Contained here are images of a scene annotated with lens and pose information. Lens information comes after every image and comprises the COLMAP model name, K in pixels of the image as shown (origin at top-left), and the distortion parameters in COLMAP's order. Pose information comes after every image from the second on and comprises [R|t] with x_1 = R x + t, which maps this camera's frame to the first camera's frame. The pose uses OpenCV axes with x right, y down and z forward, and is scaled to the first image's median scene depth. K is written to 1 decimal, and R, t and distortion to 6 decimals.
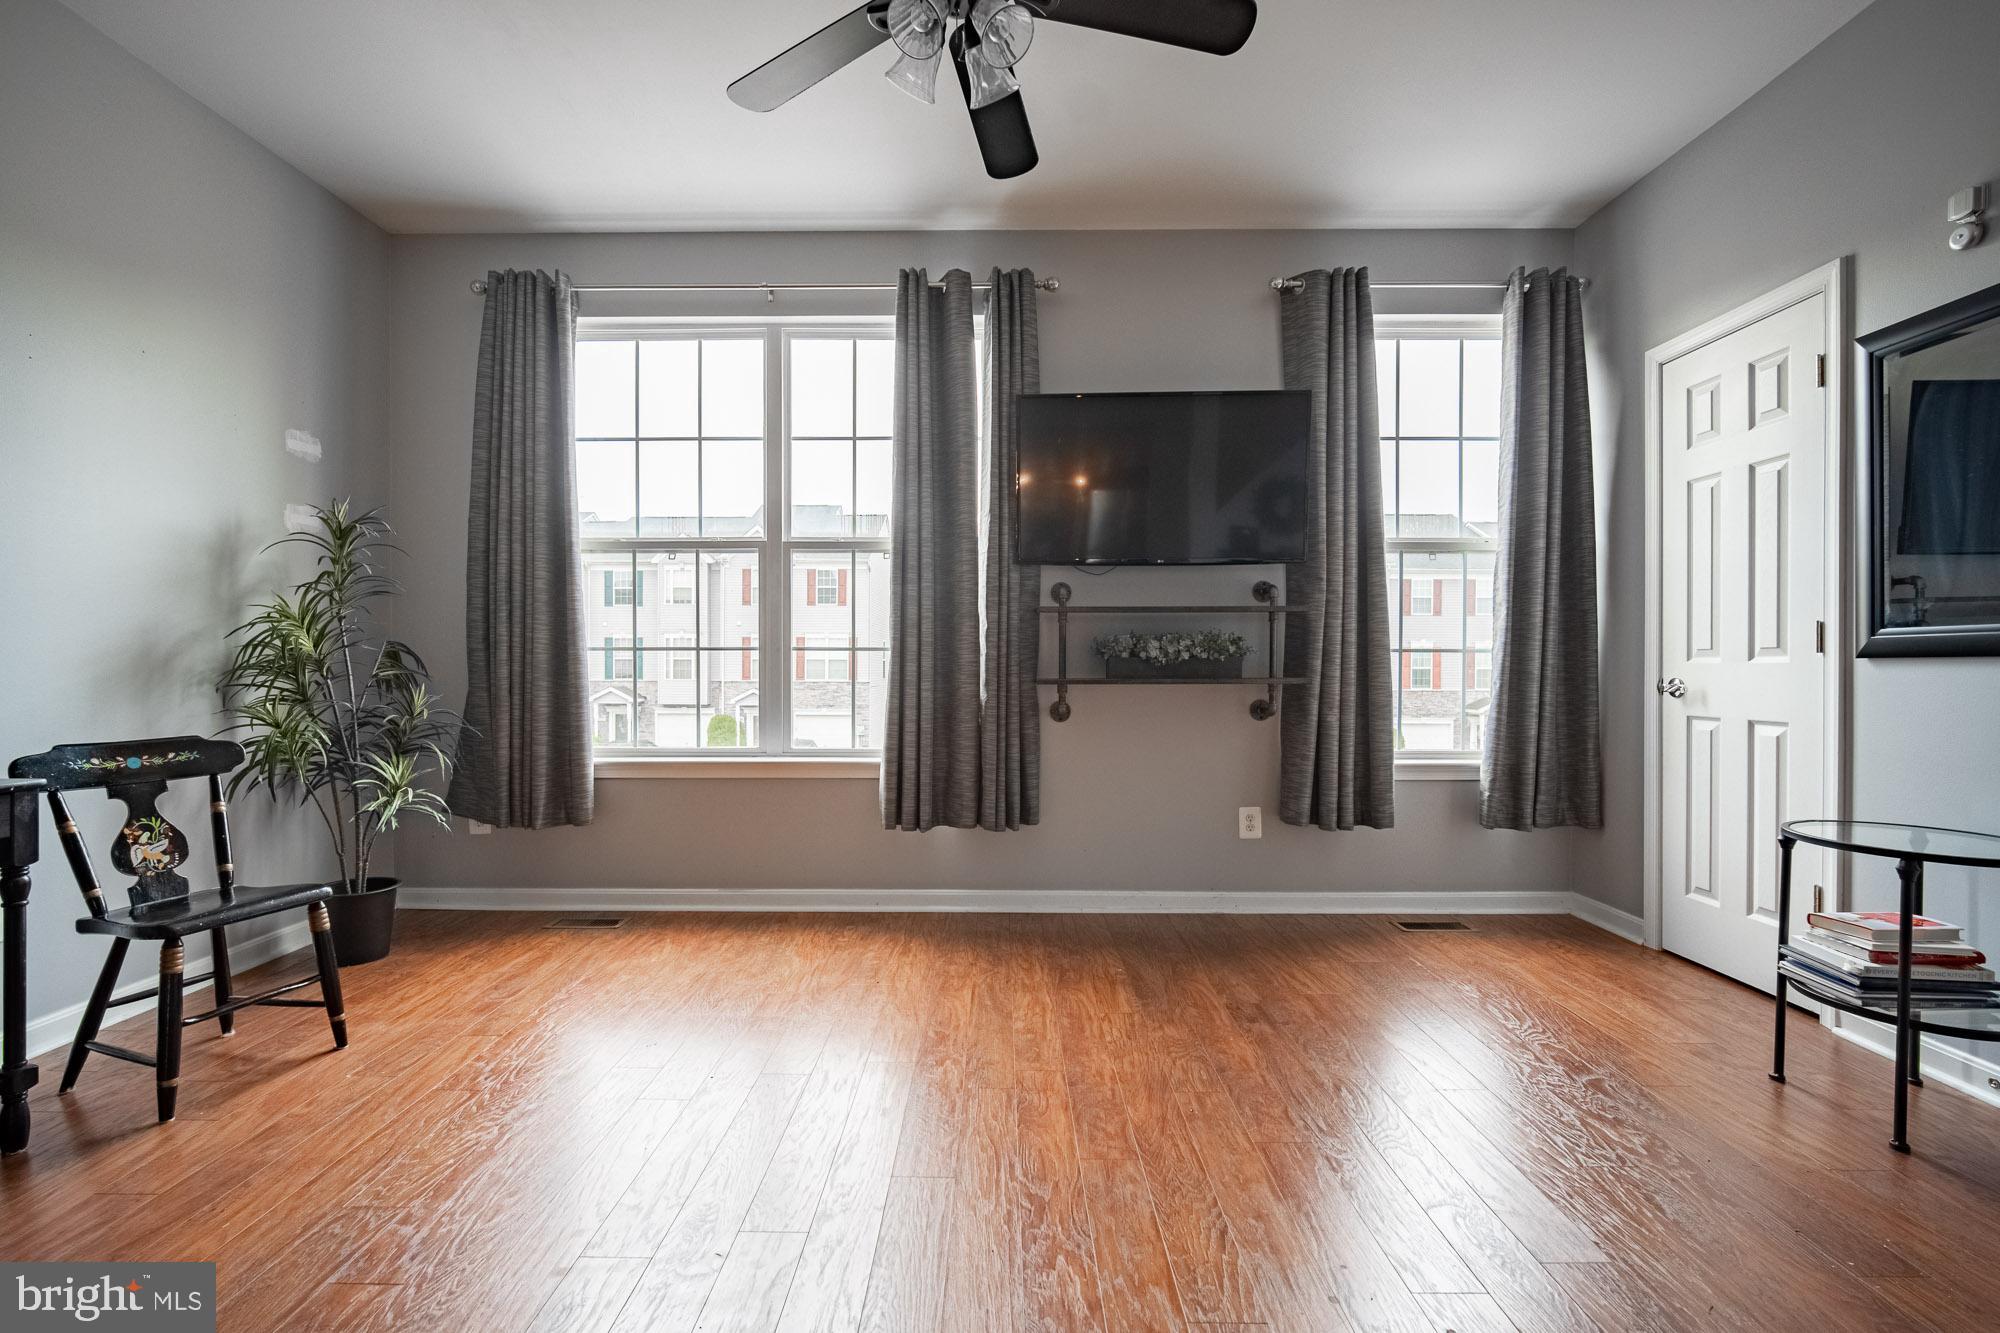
lens RADIAL K [[940.6, 0, 992.5], [0, 940.6, 679.3], [0, 0, 1]] dist [0.001599, 0.004266]
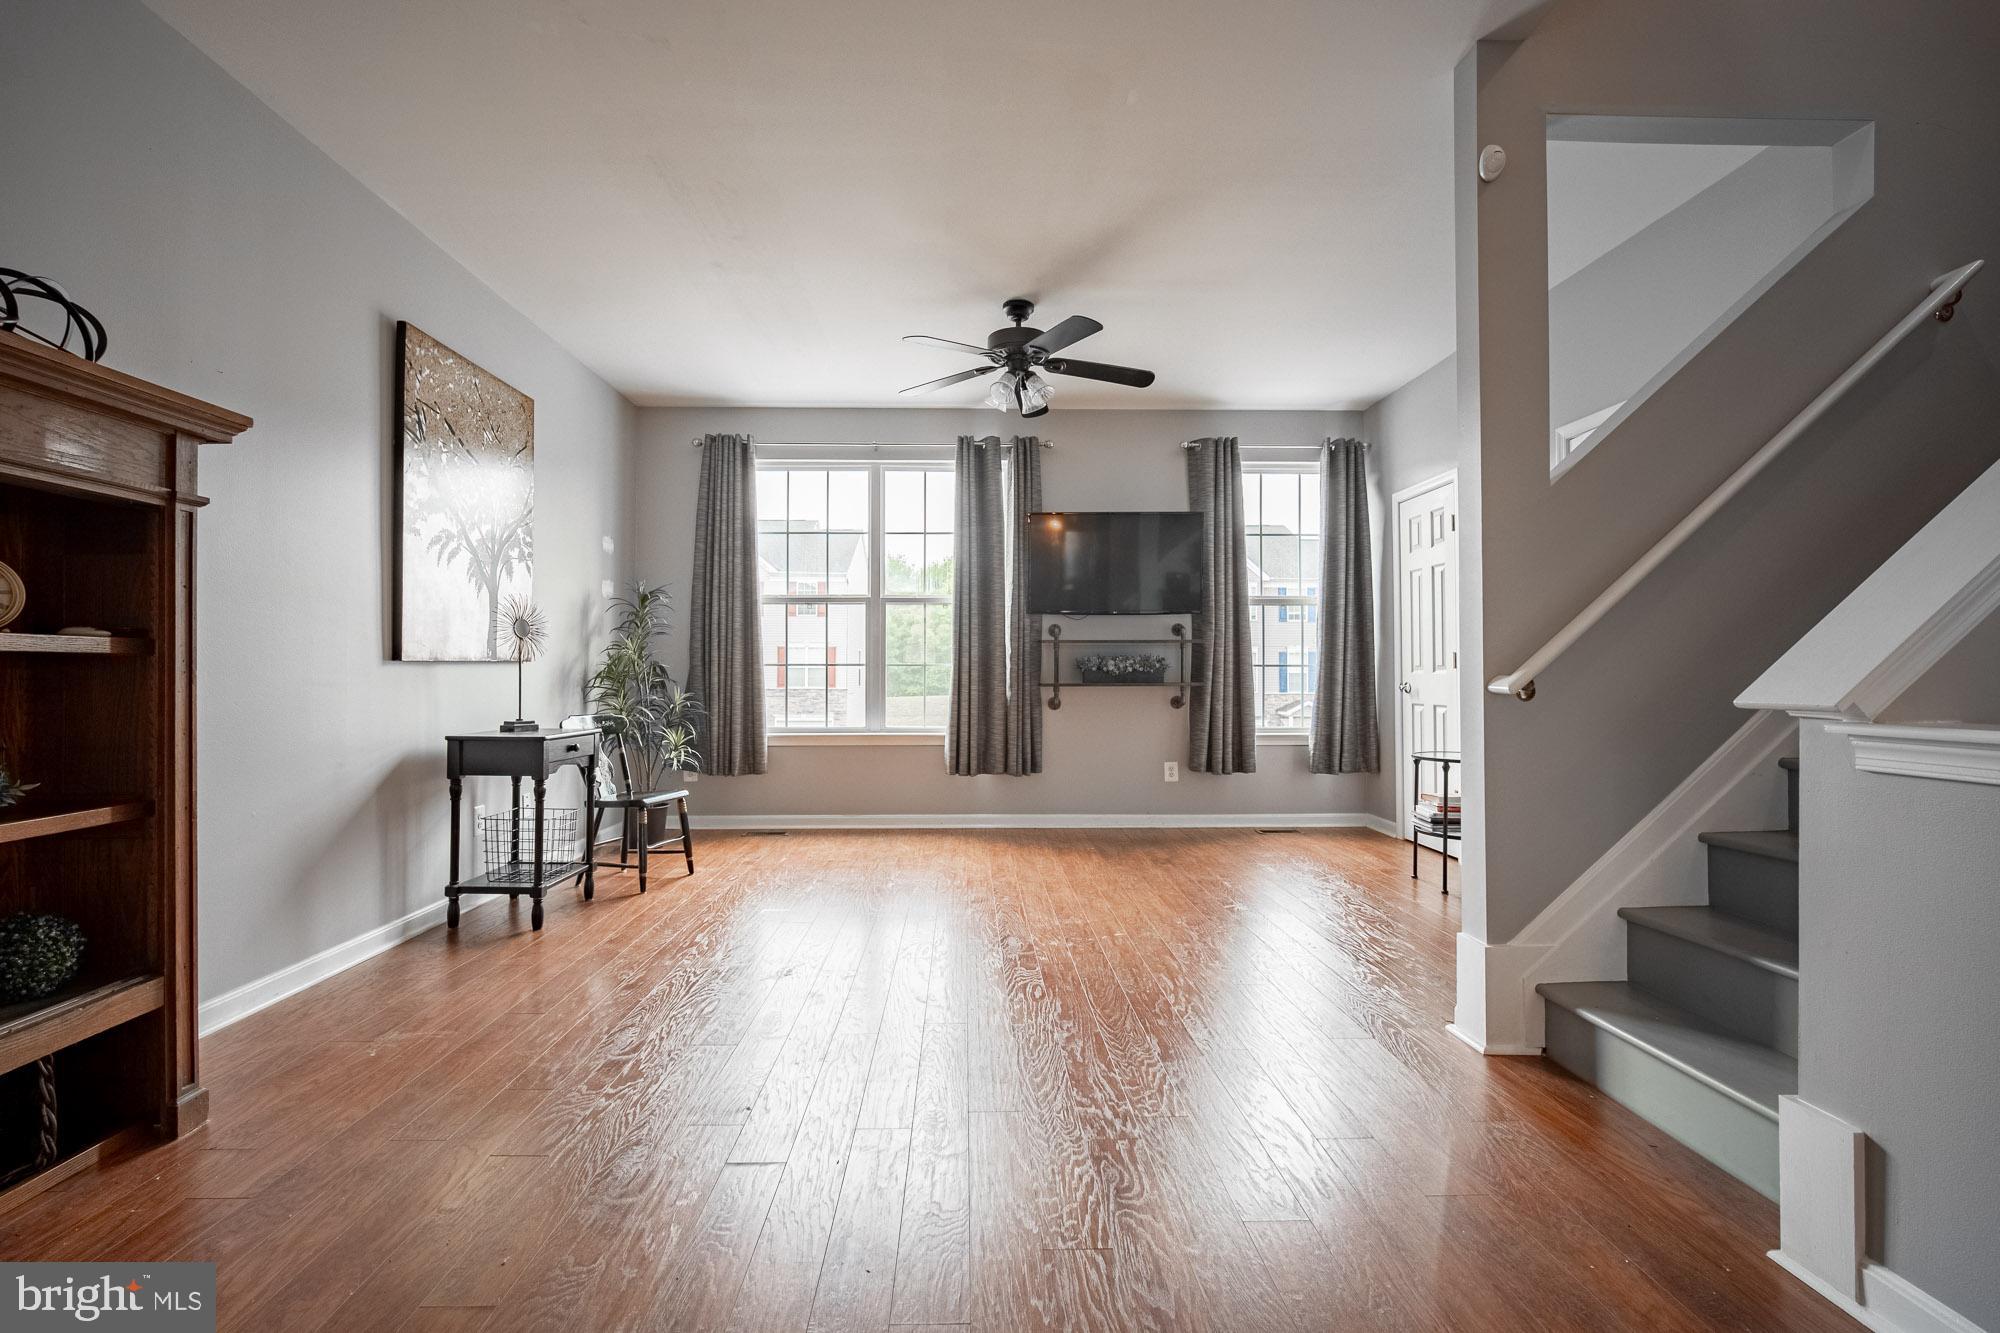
lens RADIAL K [[940.6, 0, 1000.6], [0, 940.6, 663.6], [0, 0, 1]] dist [0.001599, 0.004266]
pose [[0.998968, -0.000601, 0.045423, -0.097918], [0.001776, 0.999665, -0.025814, 0.007193], [-0.045392, 0.025868, 0.998634, -0.636930]]
